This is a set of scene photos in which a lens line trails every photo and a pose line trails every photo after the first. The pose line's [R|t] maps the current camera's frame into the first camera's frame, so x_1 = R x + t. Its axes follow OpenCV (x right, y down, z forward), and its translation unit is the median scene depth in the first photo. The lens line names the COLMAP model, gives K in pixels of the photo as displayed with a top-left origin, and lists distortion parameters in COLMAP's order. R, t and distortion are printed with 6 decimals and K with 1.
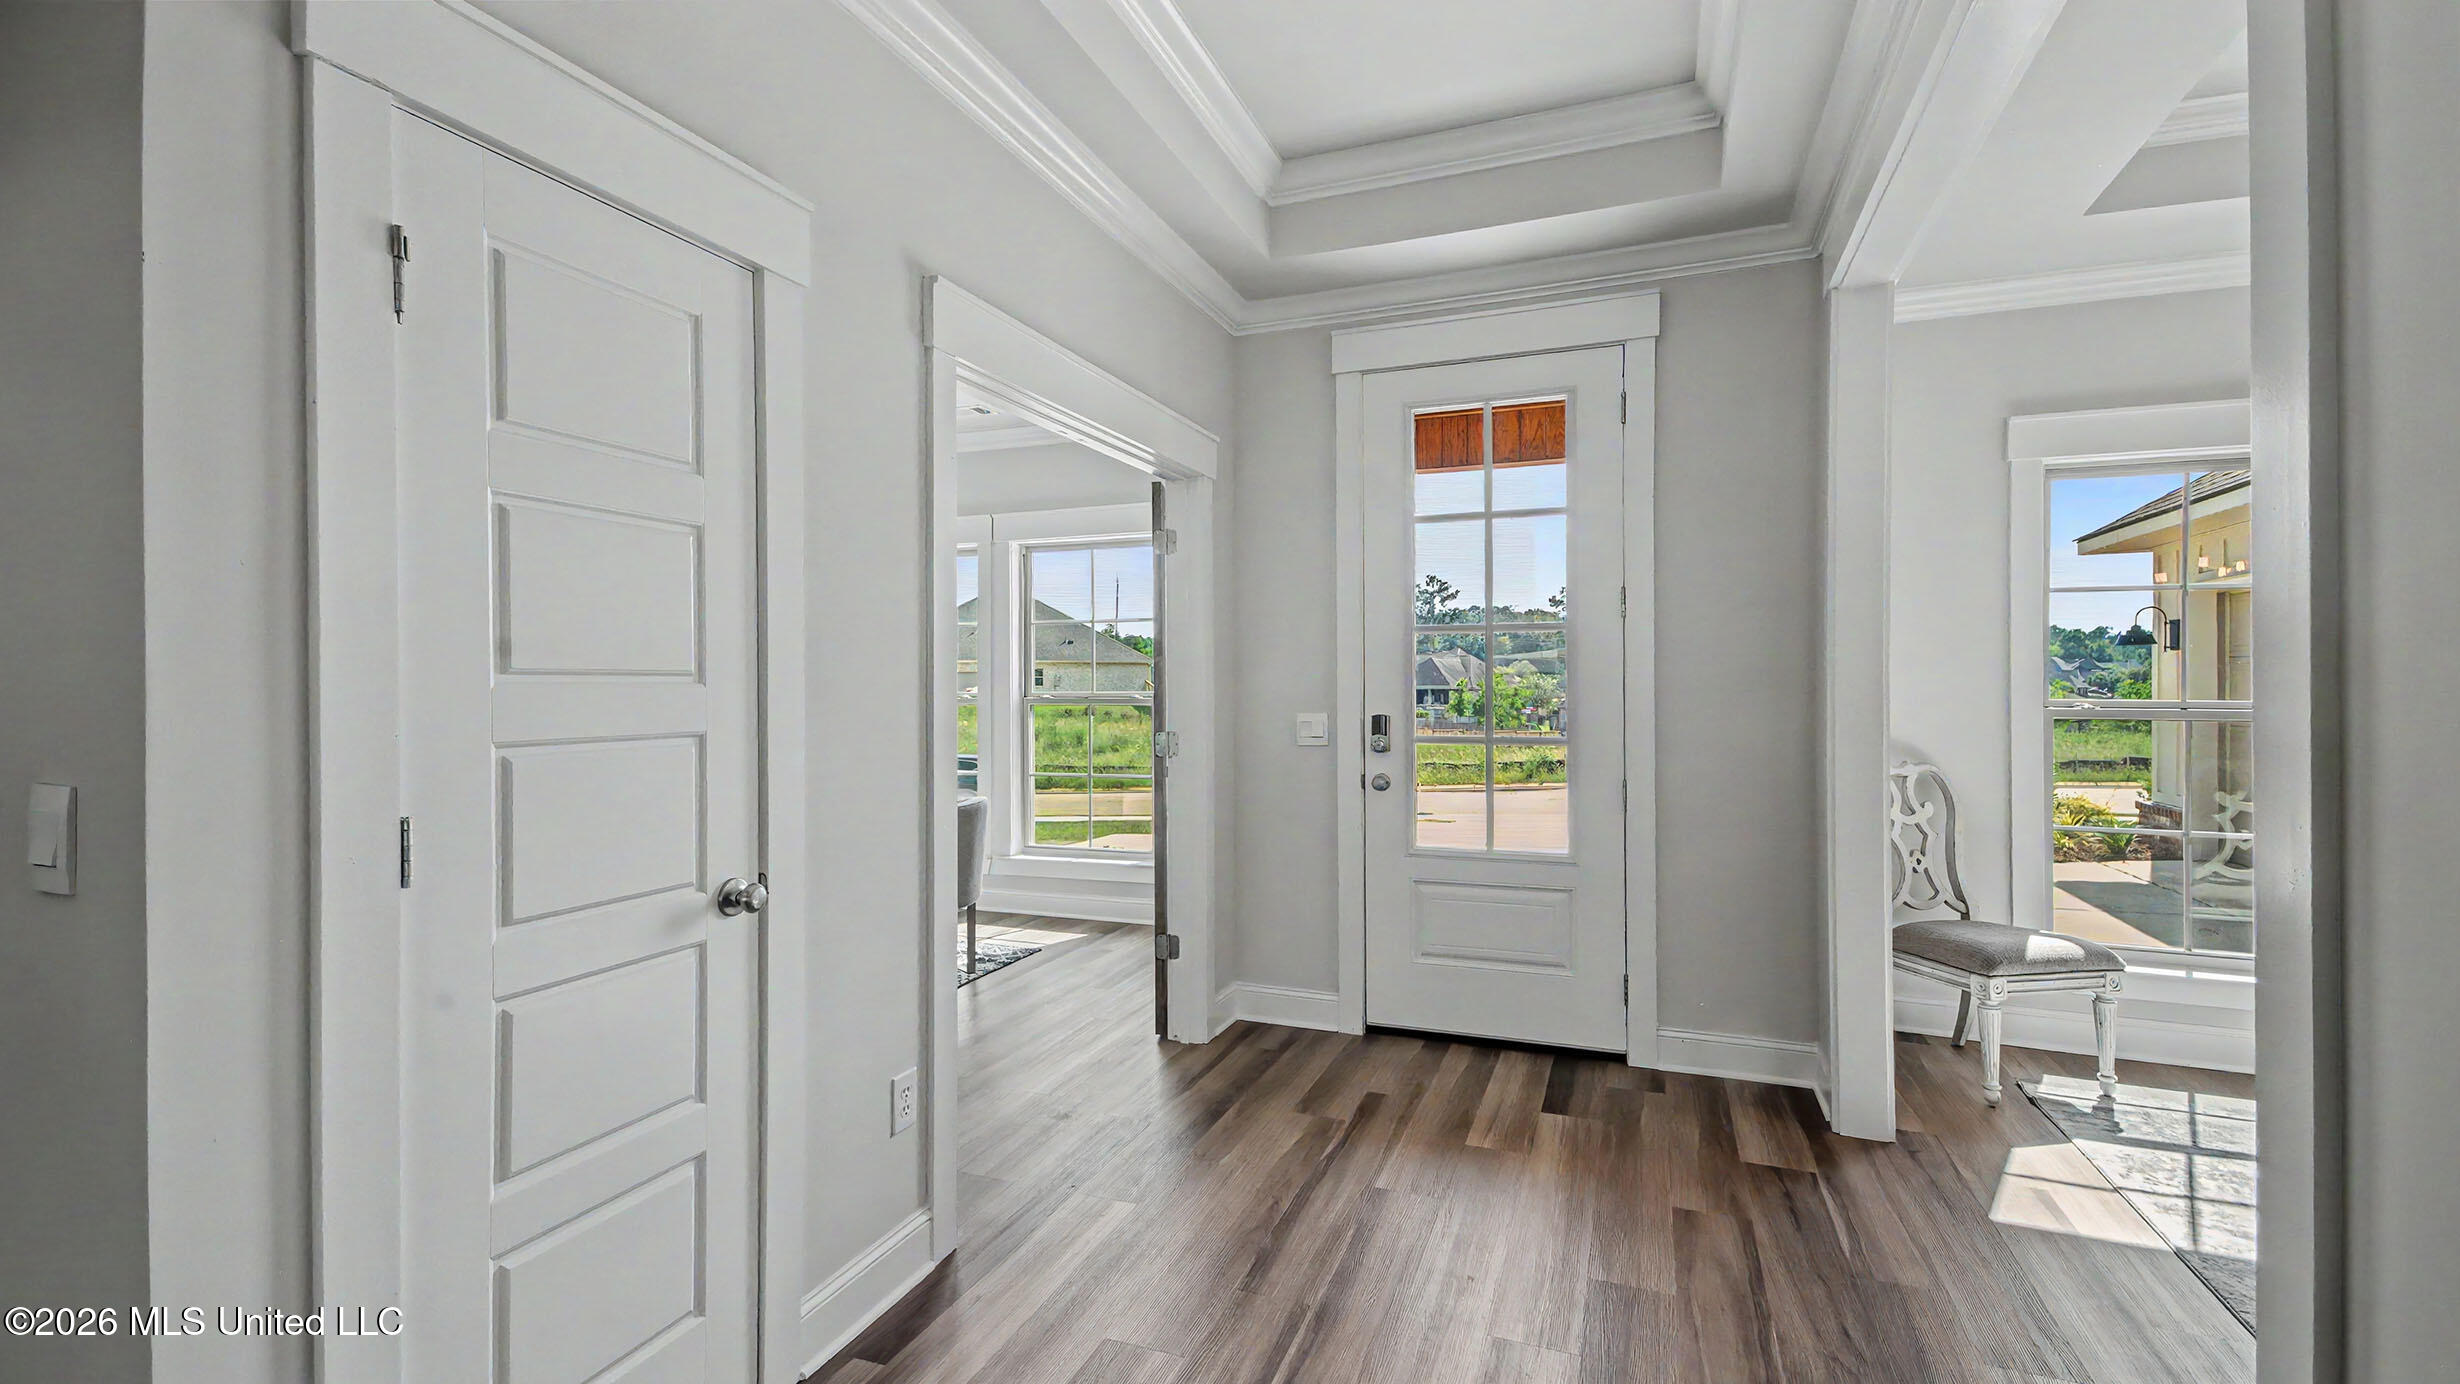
lens RADIAL K [[1092.6, 0, 1214.5], [0, 1092.6, 684.8], [0, 0, 1]] dist [0.002001, 0.000102]
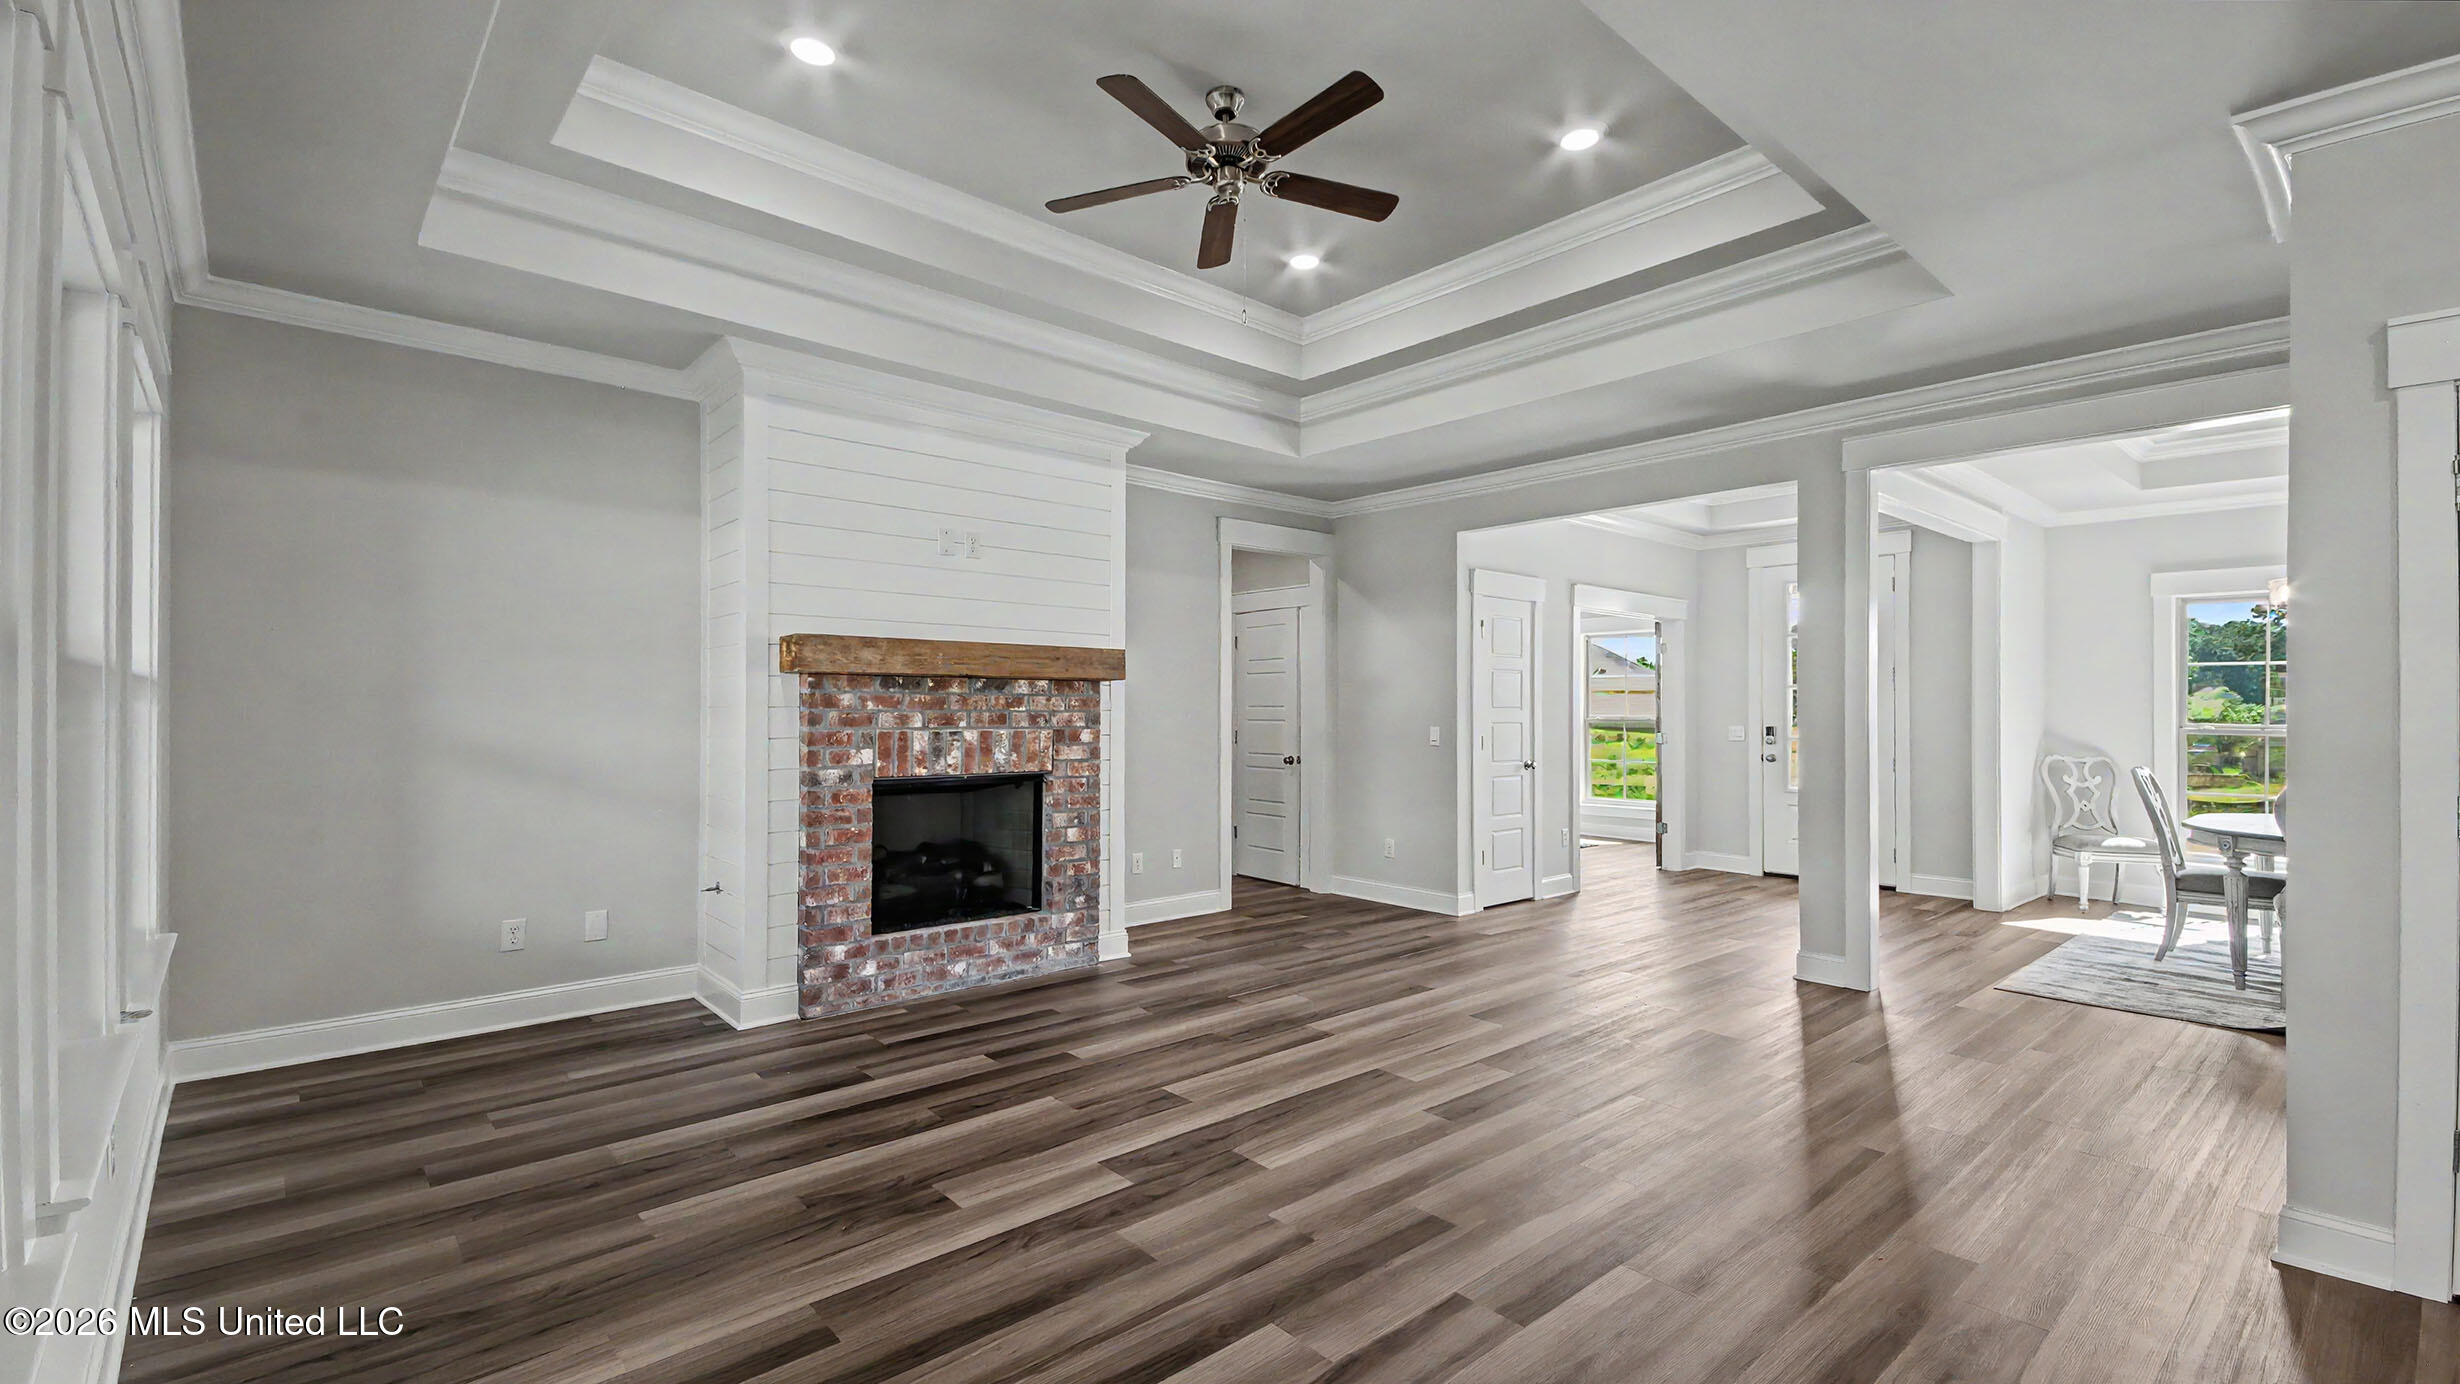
lens RADIAL K [[1069.5, 0, 1246.1], [0, 1069.5, 693.9], [0, 0, 1]] dist [0.038763, -0.003666]
pose [[0.899914, 0.003560, -0.436052, 0.154015], [-0.009794, 0.999879, -0.012051, -0.000566], [0.435957, 0.015115, 0.899841, -1.391936]]
